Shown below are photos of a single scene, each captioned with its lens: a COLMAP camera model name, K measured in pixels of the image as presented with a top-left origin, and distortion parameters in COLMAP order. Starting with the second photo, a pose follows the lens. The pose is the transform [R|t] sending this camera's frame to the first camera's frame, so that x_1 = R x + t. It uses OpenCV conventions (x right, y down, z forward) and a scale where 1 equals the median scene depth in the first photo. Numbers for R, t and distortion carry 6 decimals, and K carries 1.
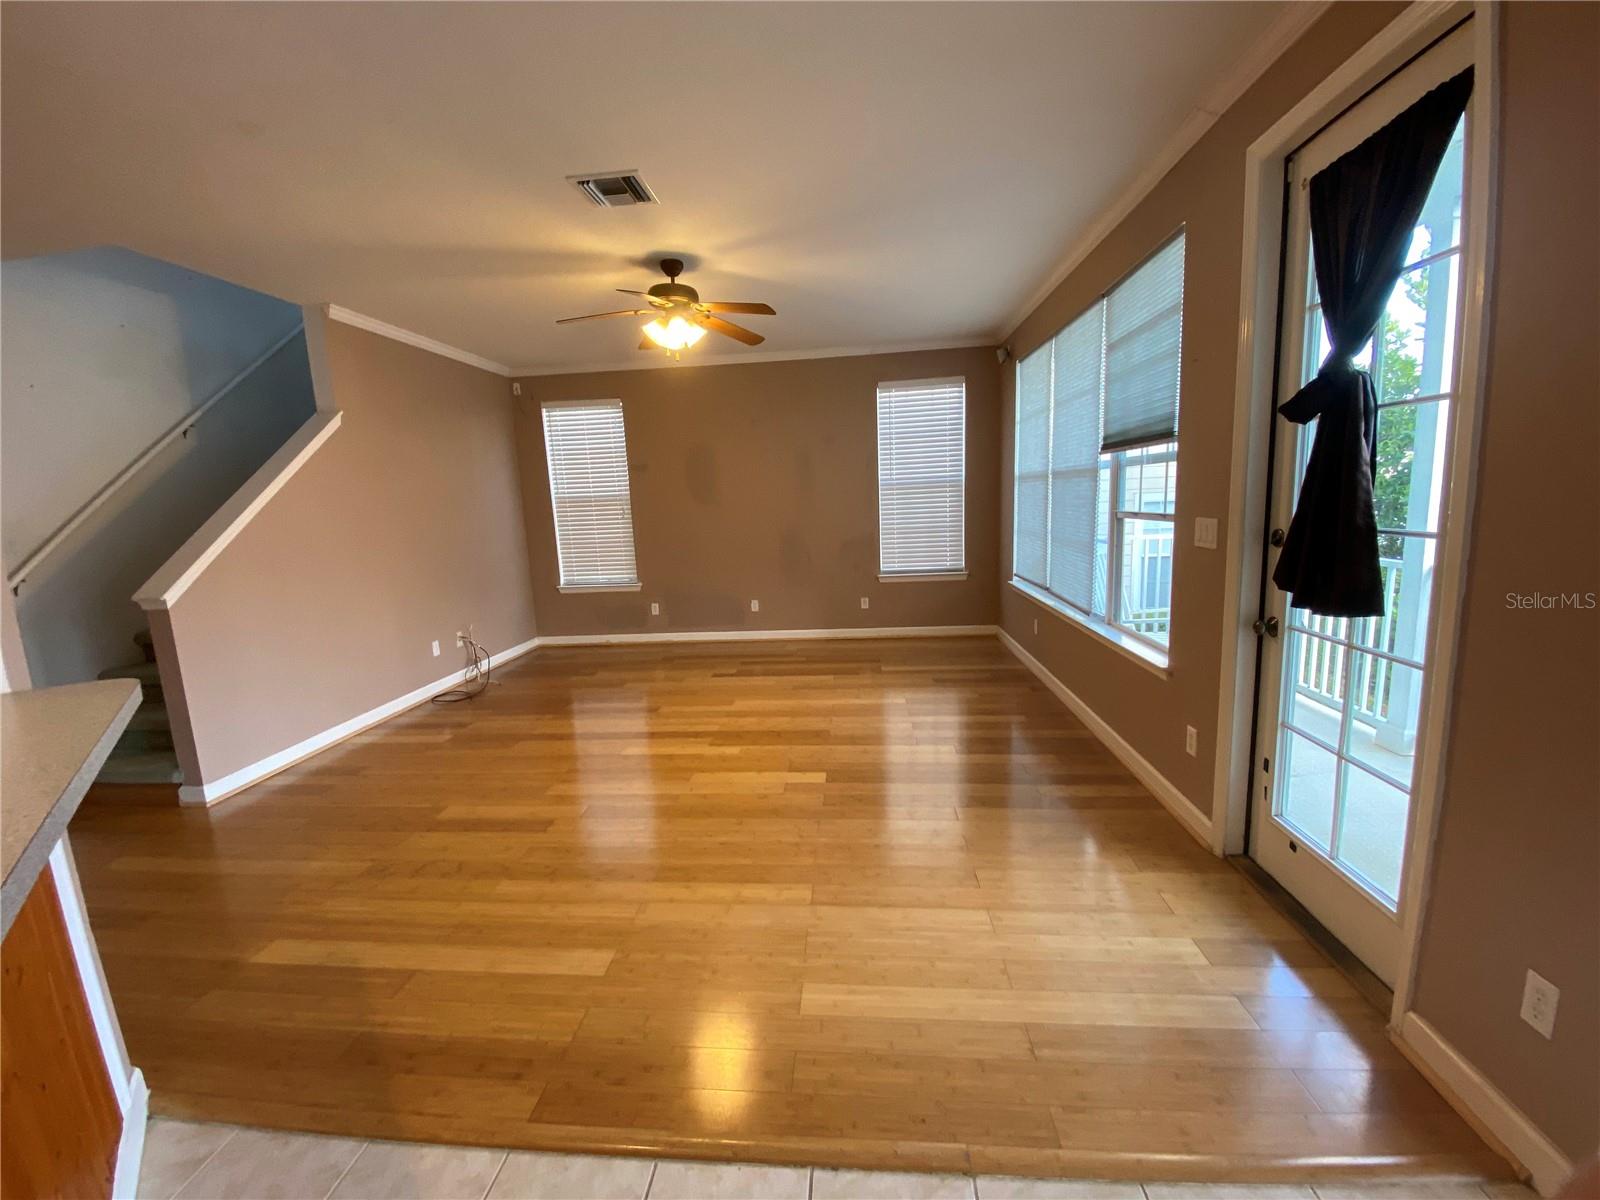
lens RADIAL K [[653.7, 0, 791.7], [0, 653.7, 606.4], [0, 0, 1]] dist [-0.002072, -0.000849]
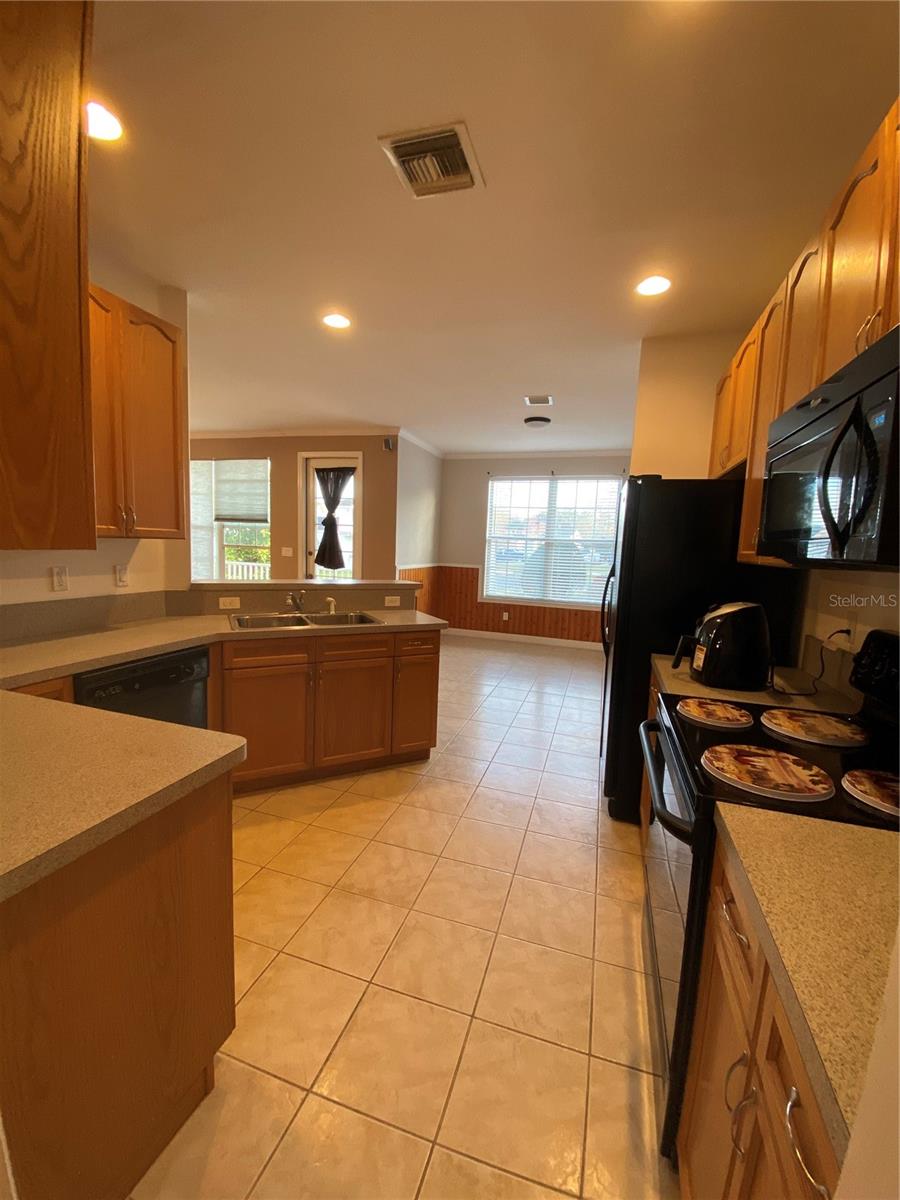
lens RADIAL K [[490.3, 0, 447.6], [0, 490.3, 594.5], [0, 0, 1]] dist [-0.002072, -0.000849]
pose [[0.187347, -0.046668, 0.981185, -0.849006], [0.112470, 0.993321, 0.025770, 0.061592], [-0.975834, 0.105525, 0.191344, -0.118509]]
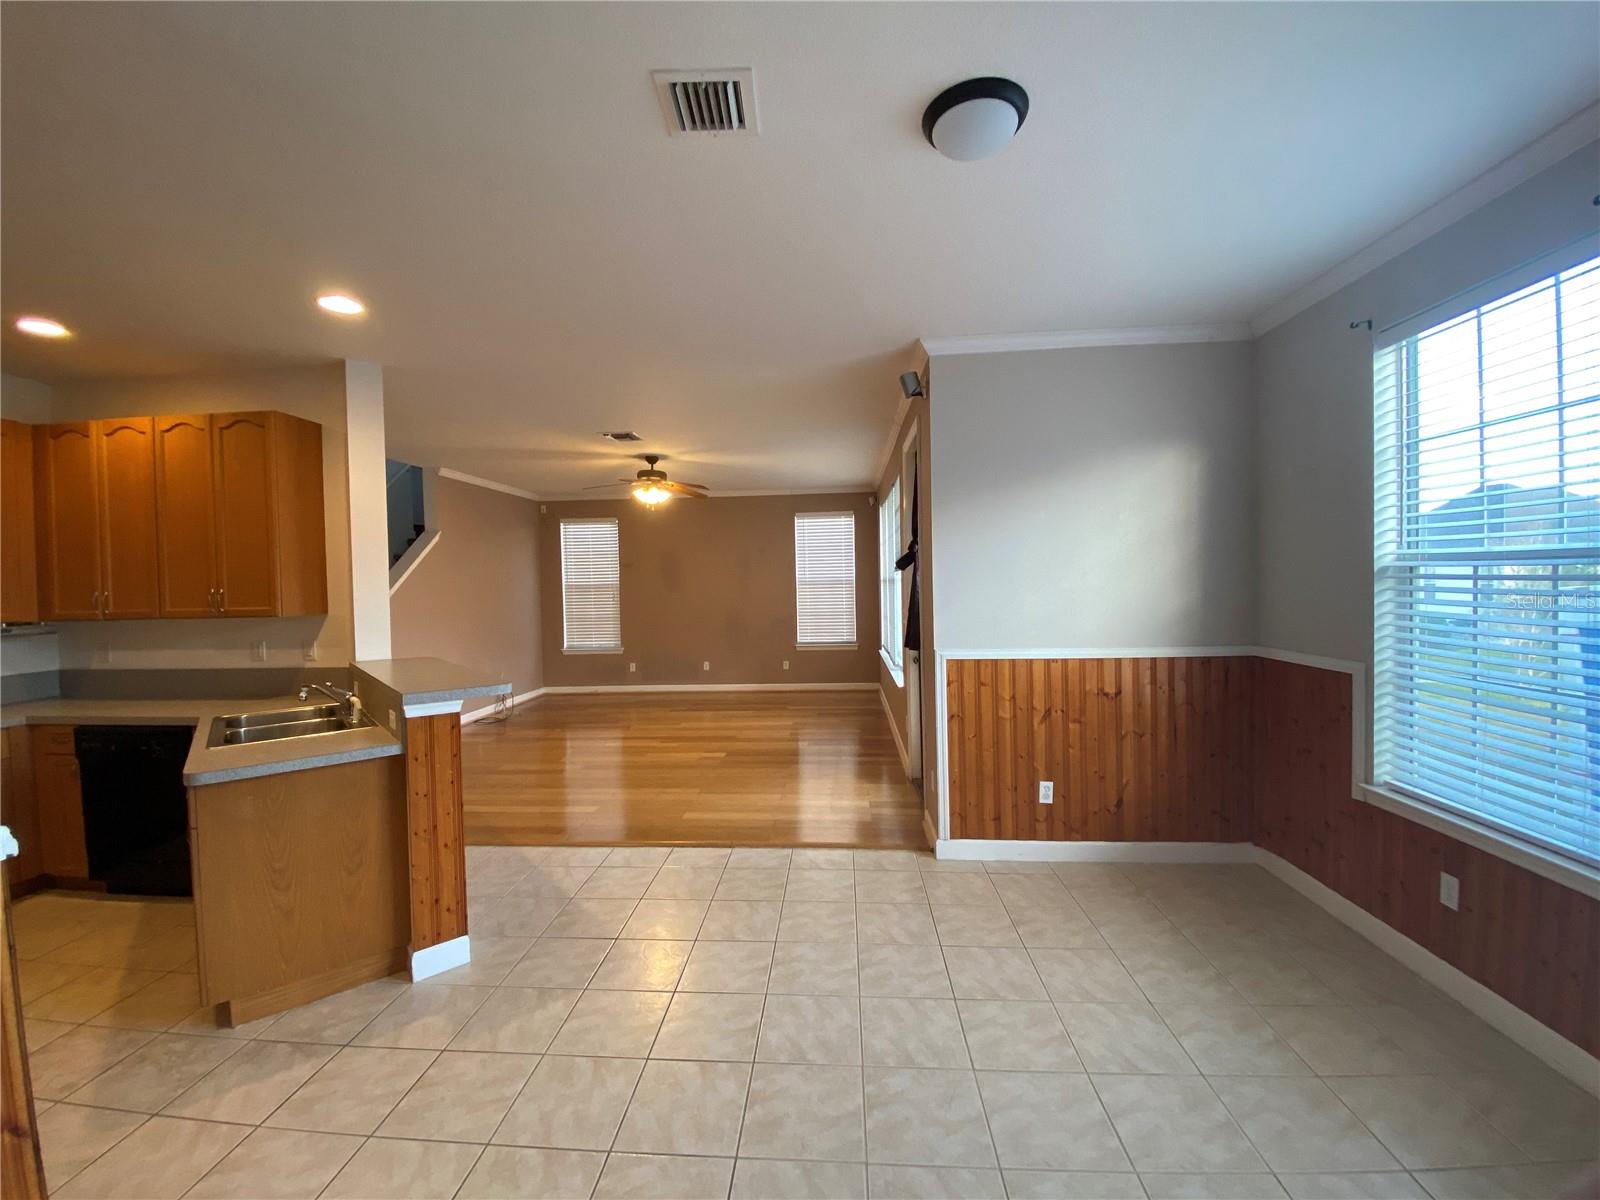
lens RADIAL K [[653.7, 0, 803.7], [0, 653.7, 589.7], [0, 0, 1]] dist [-0.002072, -0.000849]
pose [[0.999078, 0.022459, 0.036579, 0.107884], [-0.016651, 0.988243, -0.151980, 0.052332], [-0.039562, 0.151231, 0.987706, -0.448010]]
